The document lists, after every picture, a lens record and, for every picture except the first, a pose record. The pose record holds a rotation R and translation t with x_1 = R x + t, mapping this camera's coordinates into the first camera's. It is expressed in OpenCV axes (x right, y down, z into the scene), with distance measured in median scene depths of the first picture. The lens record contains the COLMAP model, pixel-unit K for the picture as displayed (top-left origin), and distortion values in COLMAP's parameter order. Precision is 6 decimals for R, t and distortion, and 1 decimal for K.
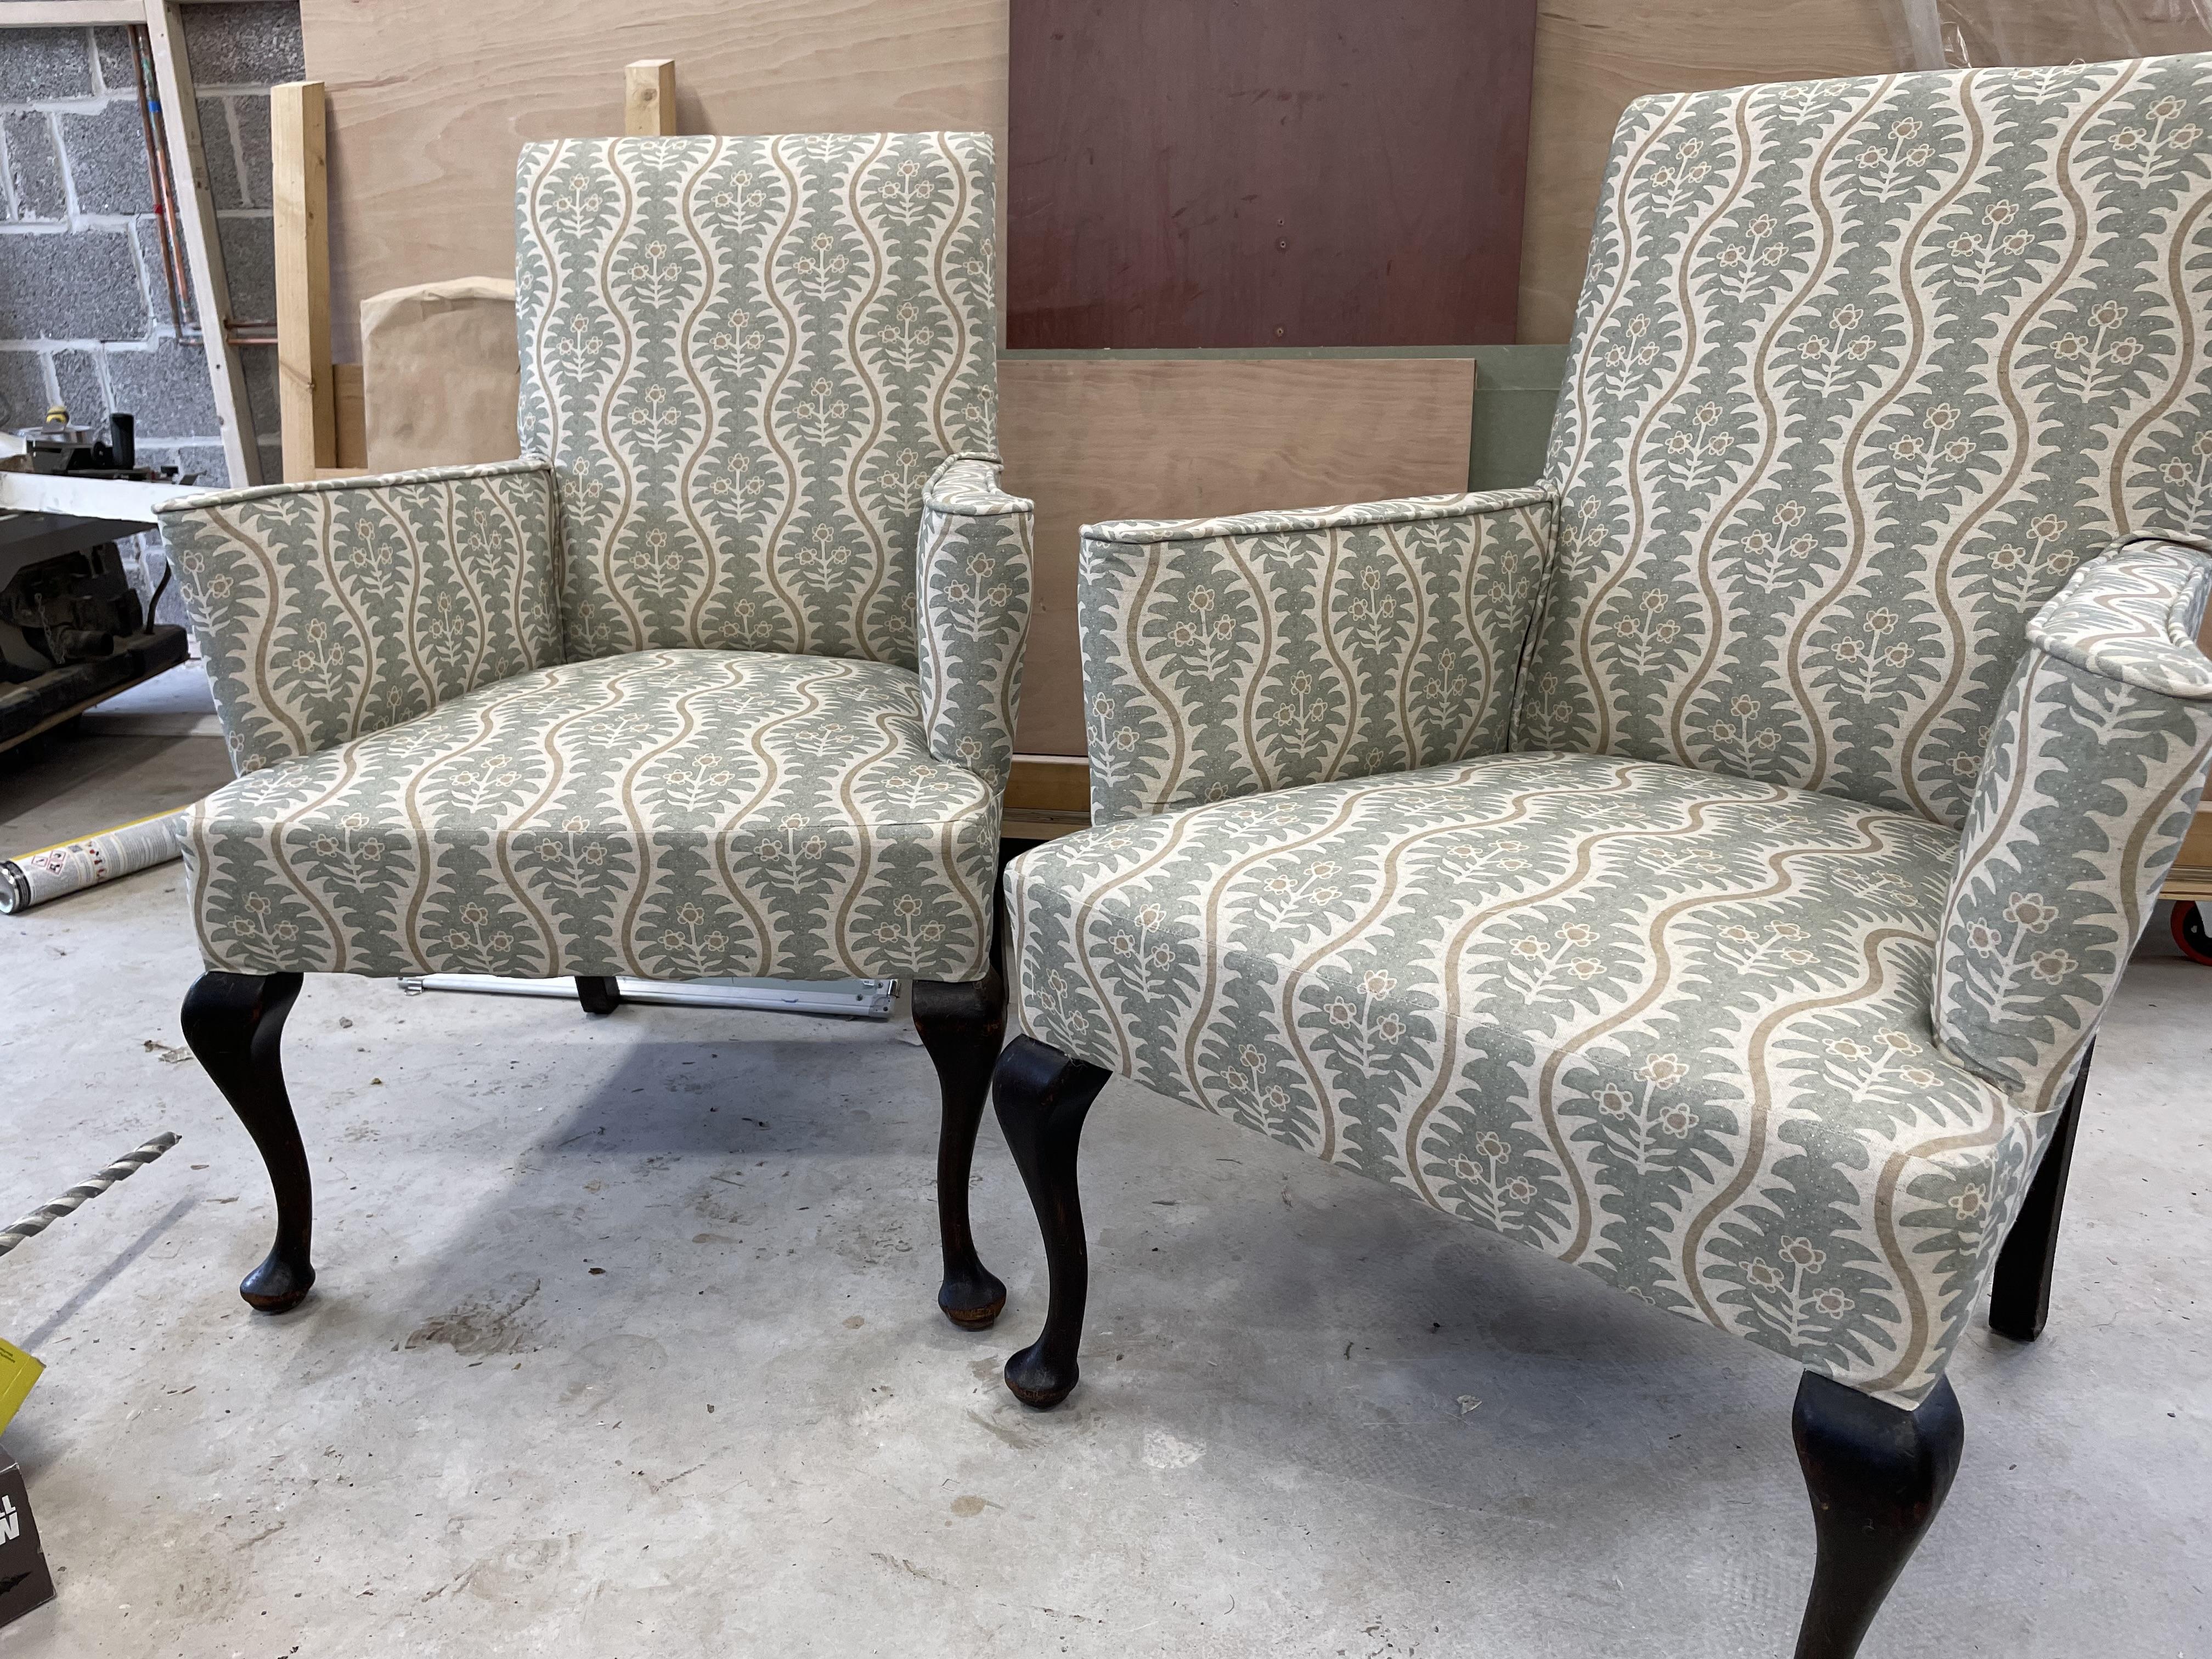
lens RADIAL K [[1682.4, 0, 1114.2], [0, 1682.4, 826.5], [0, 0, 1]] dist [0.047766, -0.076866]
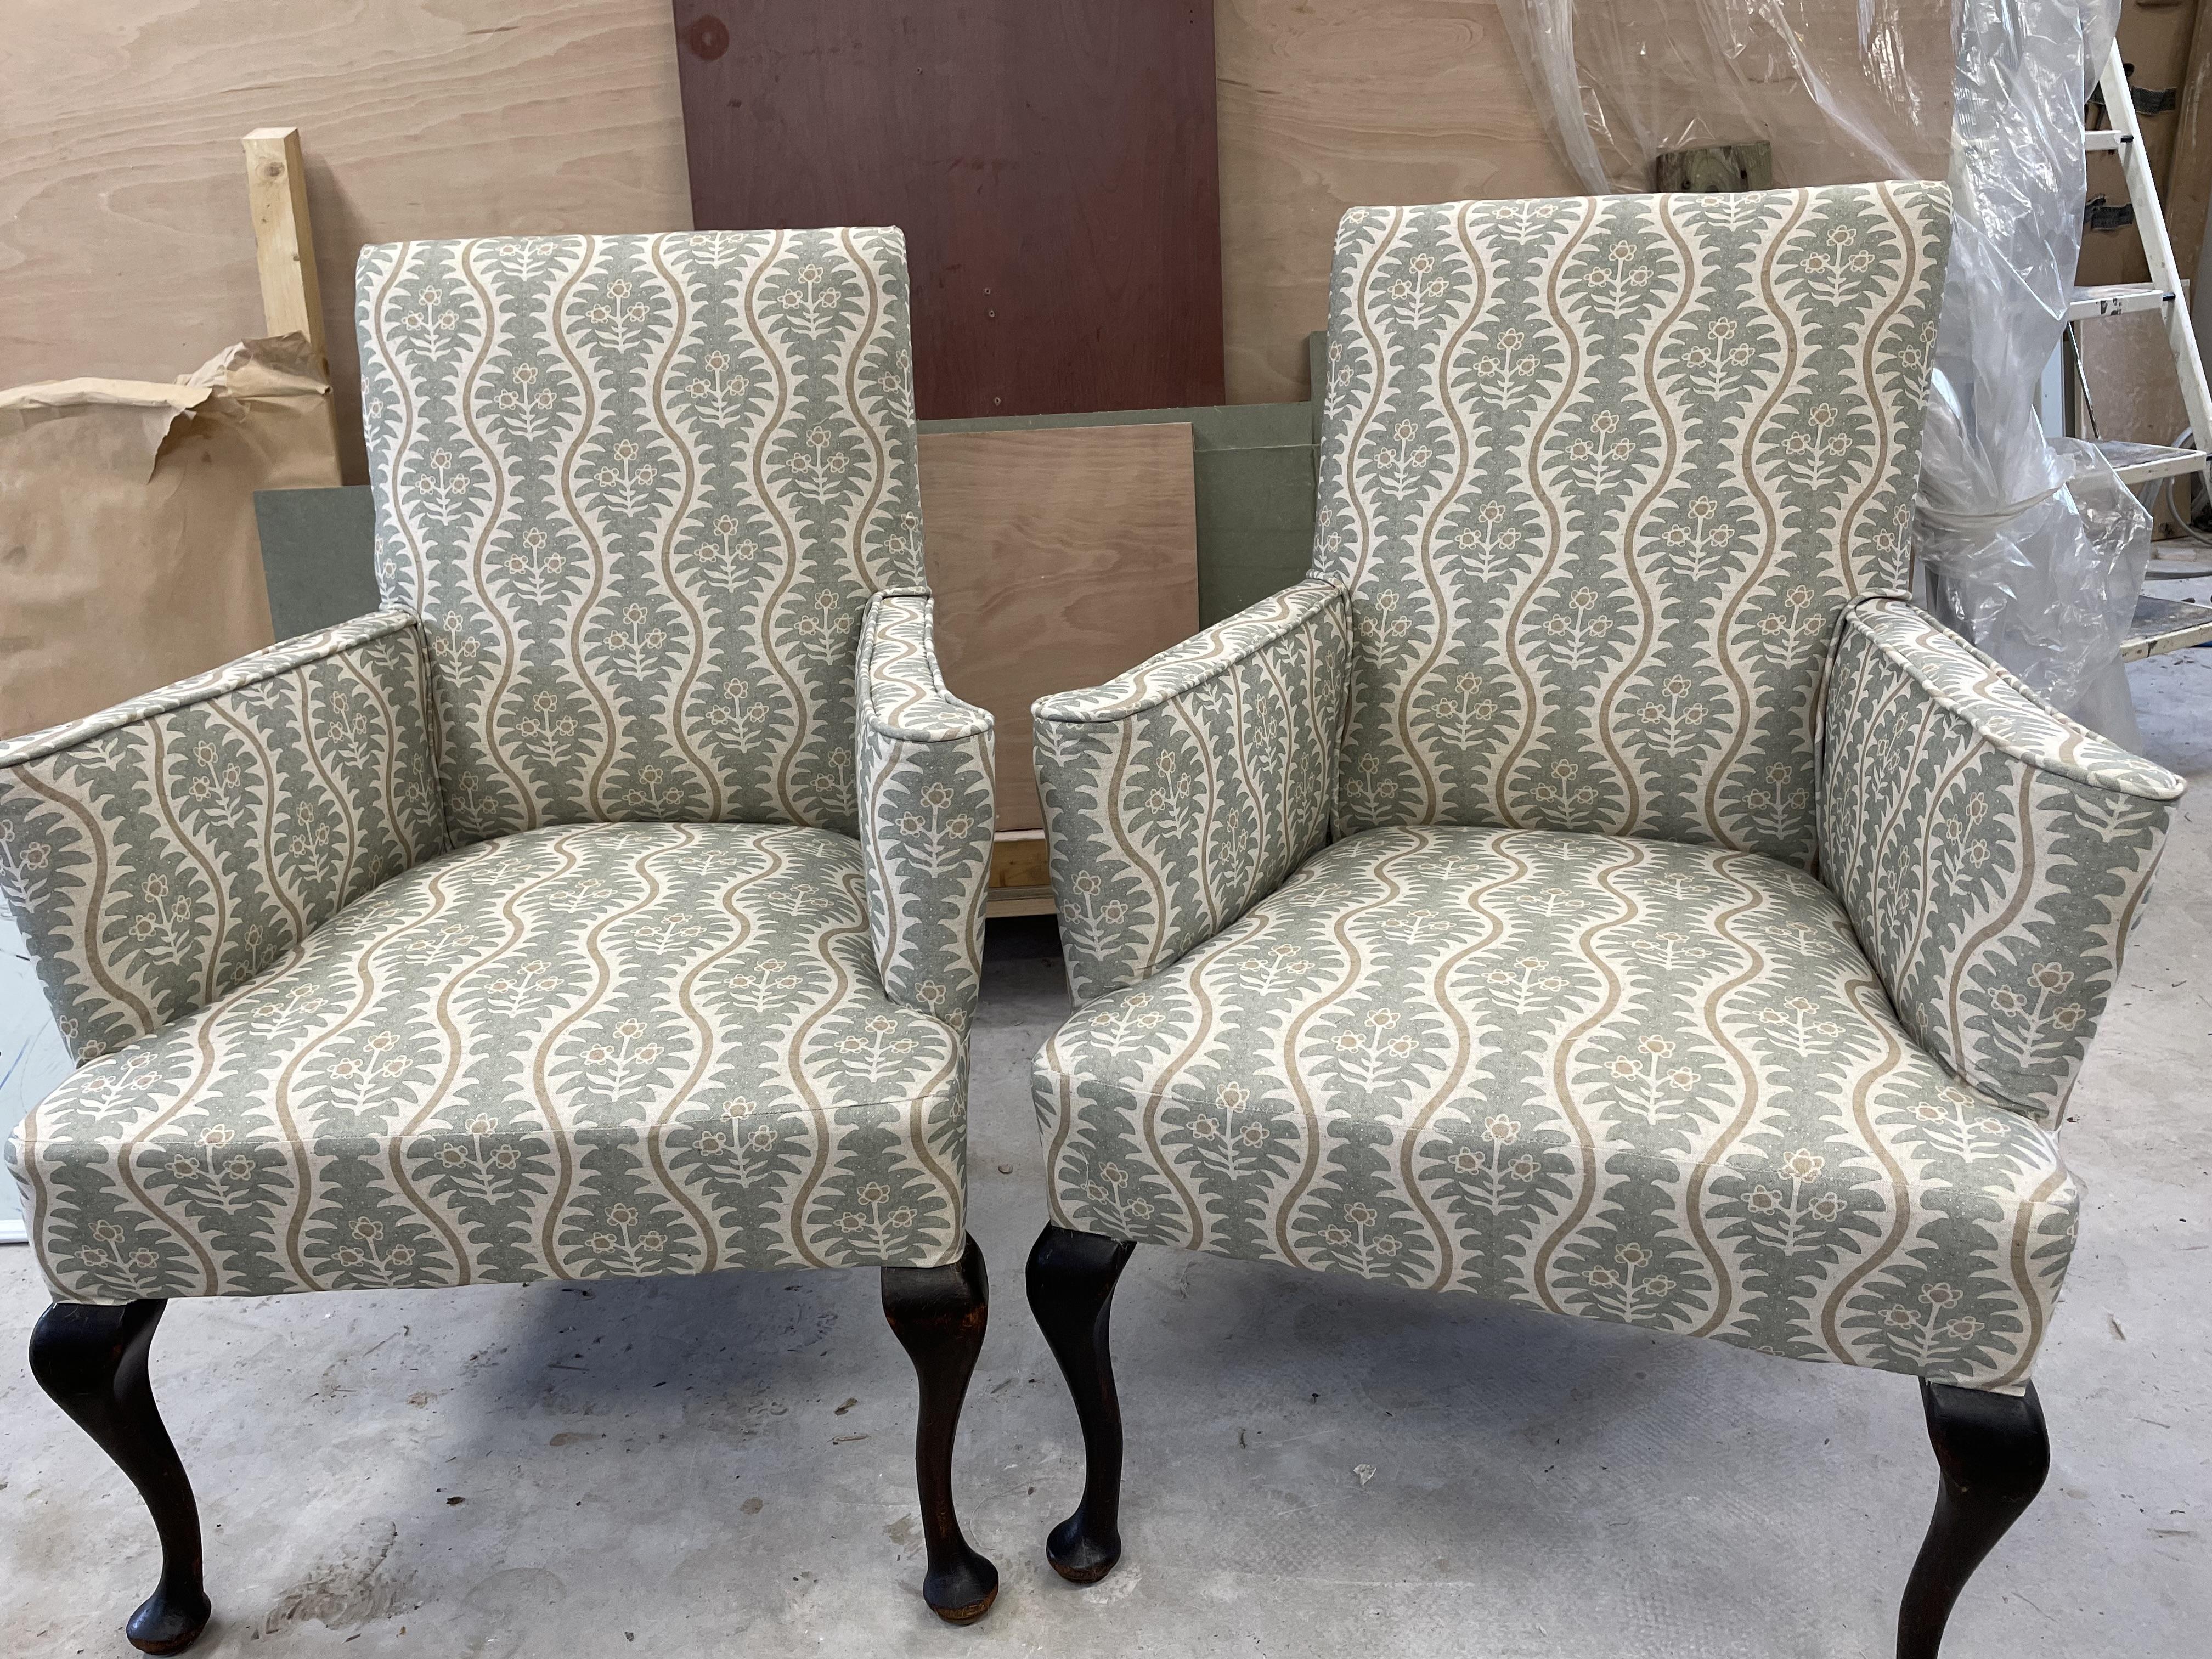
lens RADIAL K [[1682.4, 0, 1116.5], [0, 1682.4, 819.0], [0, 0, 1]] dist [0.047766, -0.076866]
pose [[0.996620, -0.048067, 0.066616, -0.041263], [0.045047, 0.997920, 0.046113, -0.163383], [-0.068694, -0.042956, 0.996713, 0.111325]]
